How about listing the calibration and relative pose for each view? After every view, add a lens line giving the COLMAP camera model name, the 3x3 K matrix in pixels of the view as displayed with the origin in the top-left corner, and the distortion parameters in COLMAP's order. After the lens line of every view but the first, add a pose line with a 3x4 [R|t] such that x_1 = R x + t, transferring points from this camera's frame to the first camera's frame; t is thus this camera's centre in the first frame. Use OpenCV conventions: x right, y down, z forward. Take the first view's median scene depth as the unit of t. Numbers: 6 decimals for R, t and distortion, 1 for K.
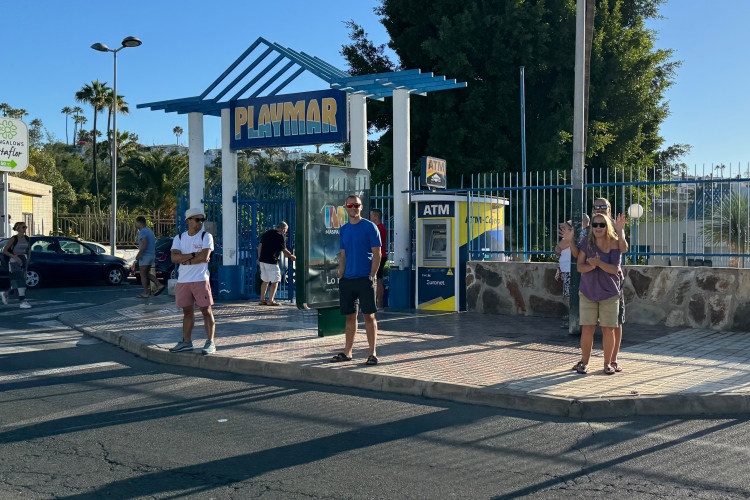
lens RADIAL K [[746.2, 0, 375.4], [0, 746.2, 244.5], [0, 0, 1]] dist [0.065431, 0.000000]
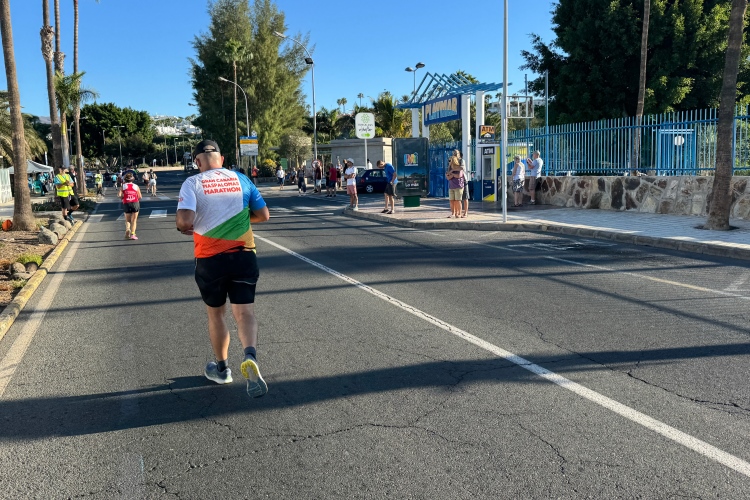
lens RADIAL K [[746.2, 0, 374.0], [0, 746.2, 250.2], [0, 0, 1]] dist [0.065431, 0.000000]
pose [[0.754947, 0.044036, -0.654306, 1.195601], [0.025243, 0.995052, 0.096095, 0.018147], [0.655300, -0.089063, 0.750100, -0.763899]]
